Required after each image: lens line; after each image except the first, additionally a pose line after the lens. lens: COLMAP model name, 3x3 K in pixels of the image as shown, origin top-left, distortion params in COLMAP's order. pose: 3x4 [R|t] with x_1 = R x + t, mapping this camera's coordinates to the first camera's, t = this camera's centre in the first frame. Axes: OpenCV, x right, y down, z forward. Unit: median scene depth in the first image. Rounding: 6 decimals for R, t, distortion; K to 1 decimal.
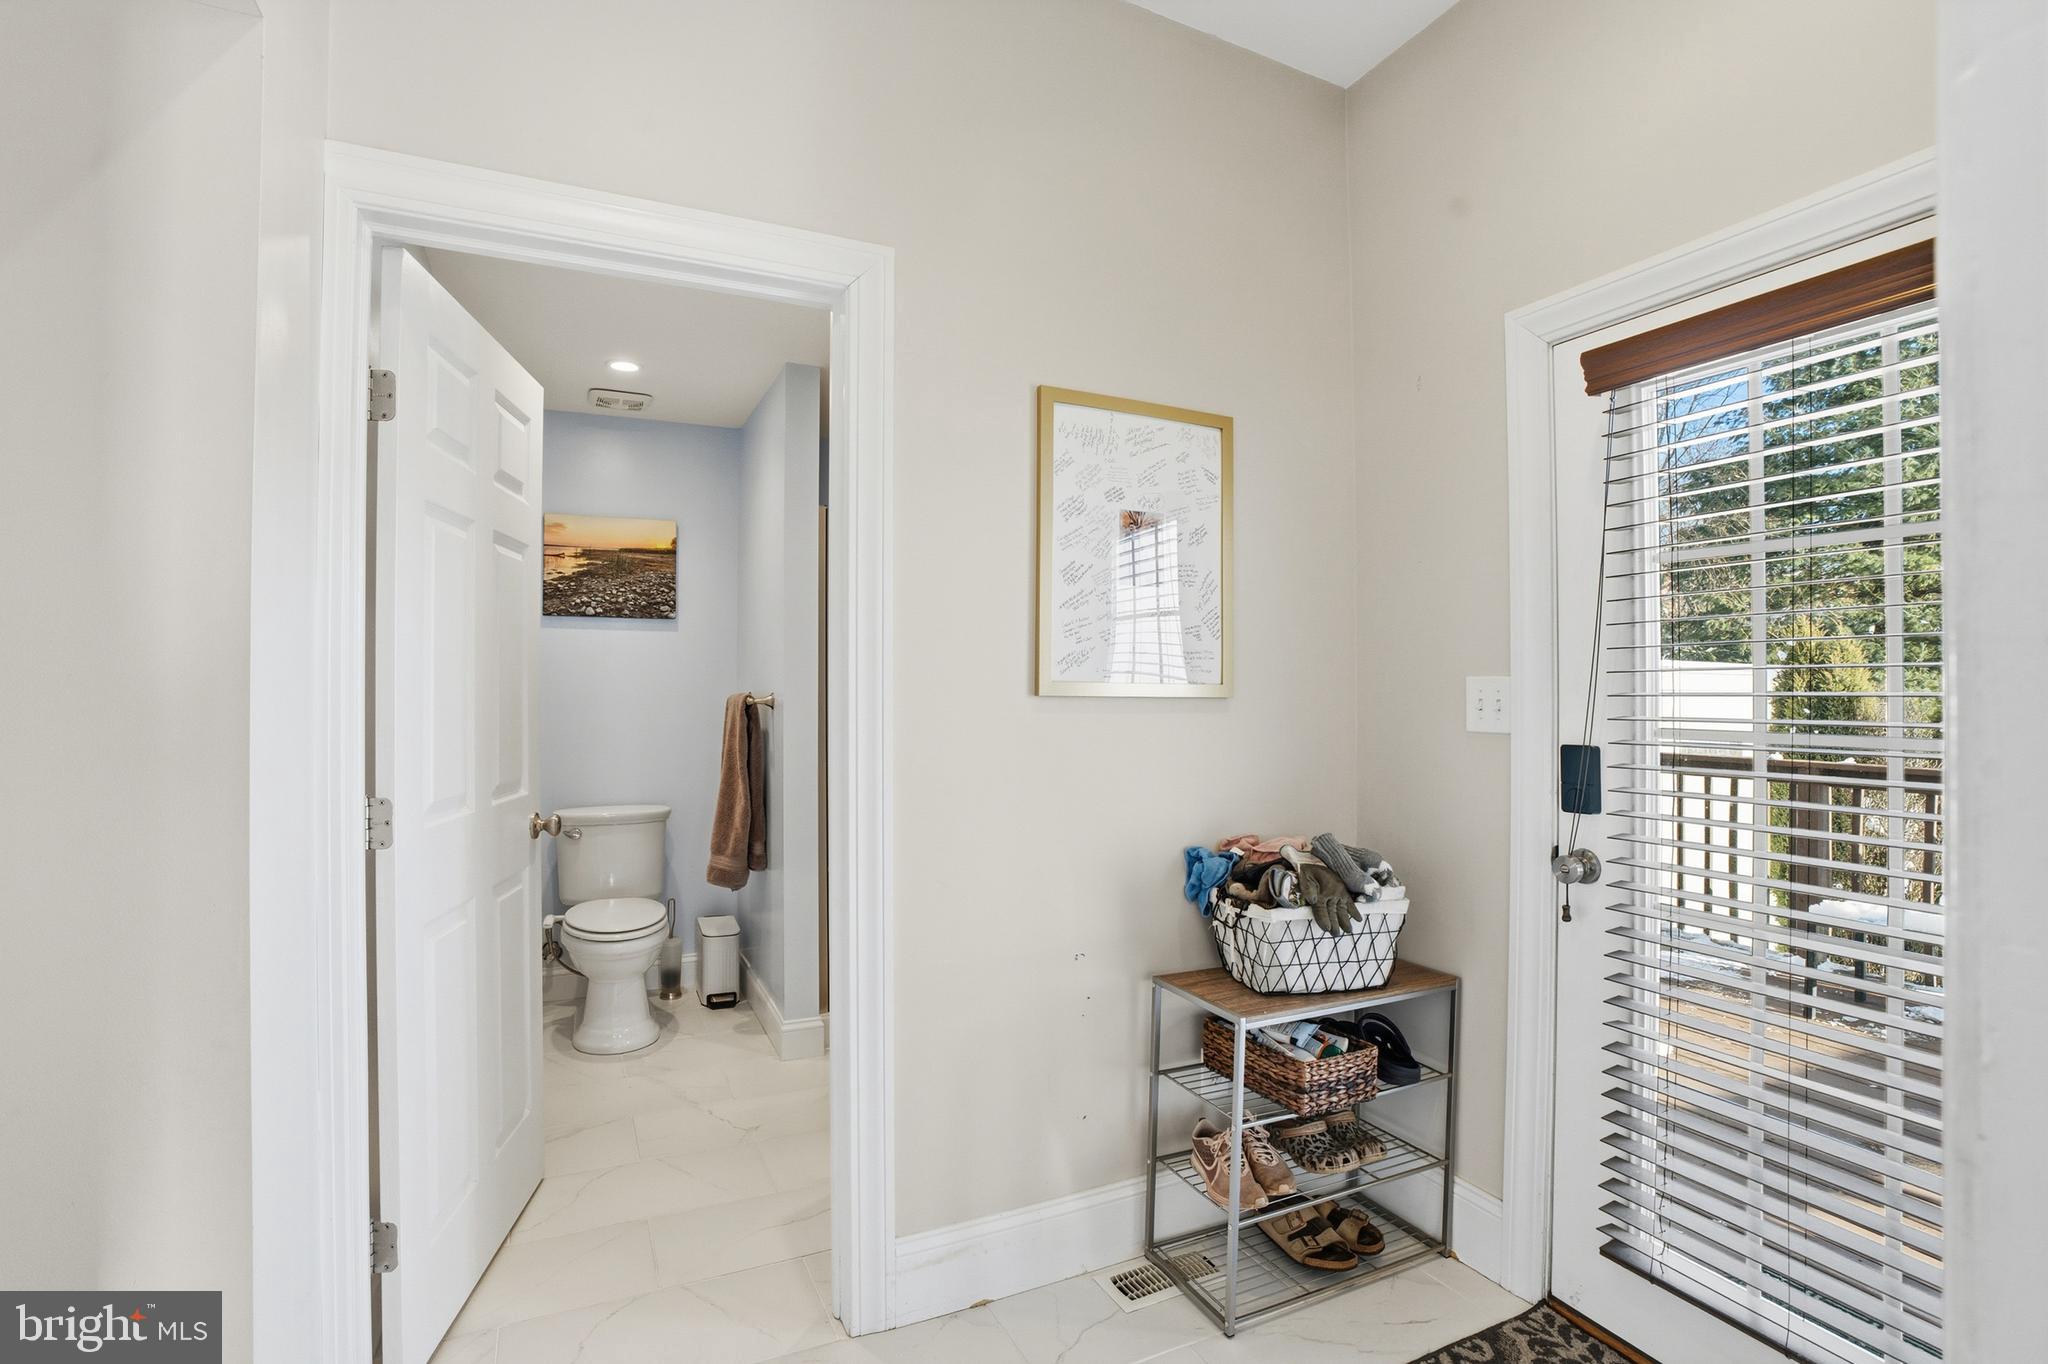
lens RADIAL K [[937.9, 0, 1017.9], [0, 937.9, 664.7], [0, 0, 1]] dist [-0.065523, 0.021531]
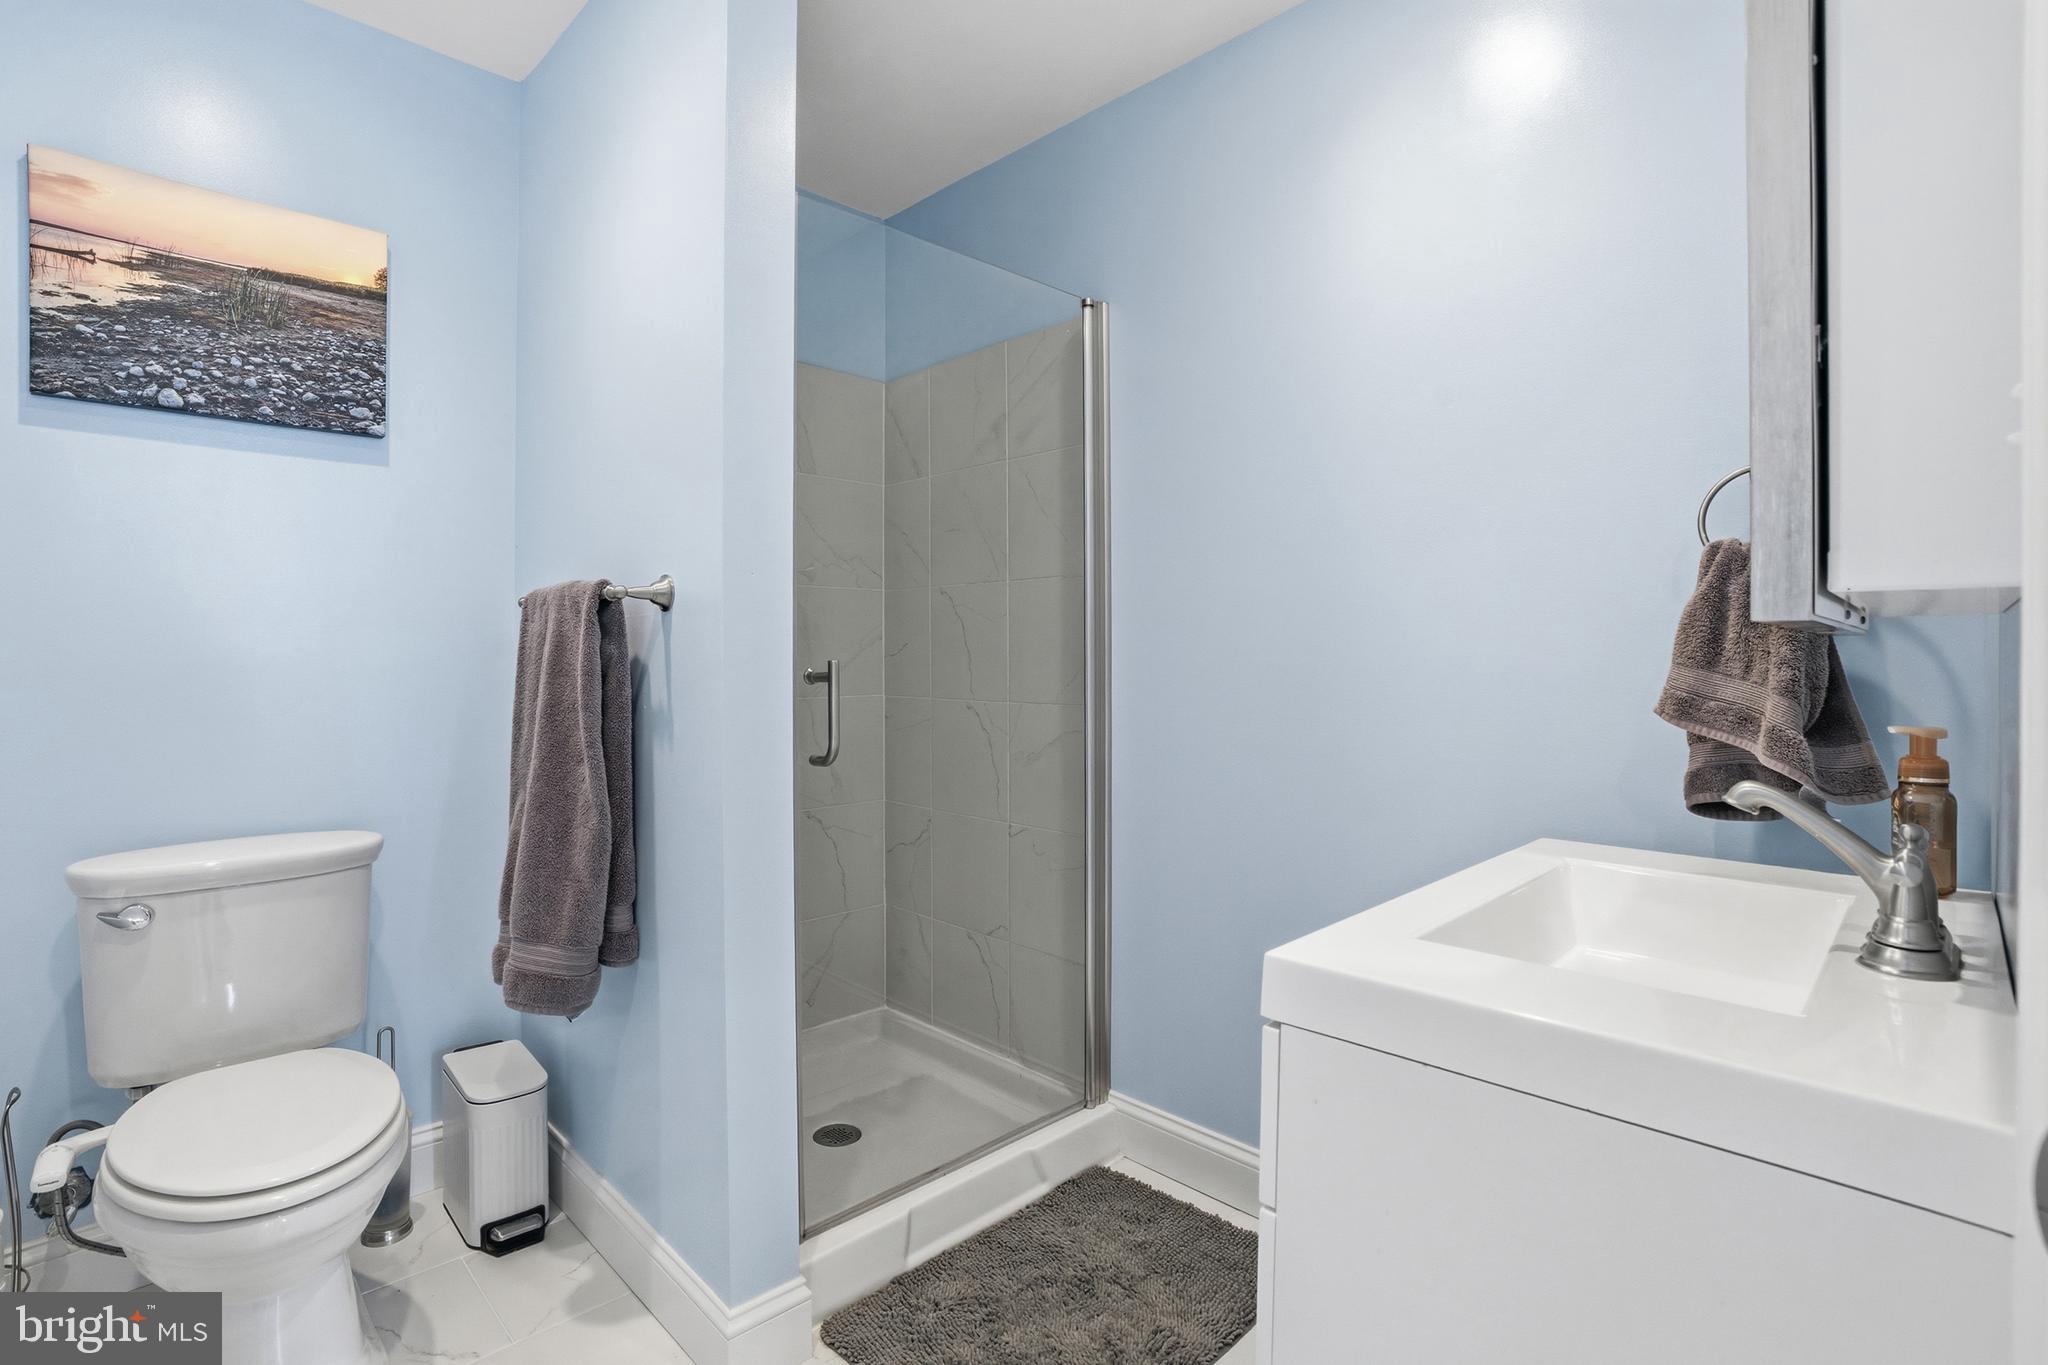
lens RADIAL K [[969.0, 0, 1018.4], [0, 969.0, 656.5], [0, 0, 1]] dist [-0.070980, 0.027924]
pose [[0.946788, -0.002111, 0.321852, -0.226254], [-0.003890, 0.999830, 0.018000, 0.054981], [-0.321835, -0.018294, 0.946619, 0.457439]]
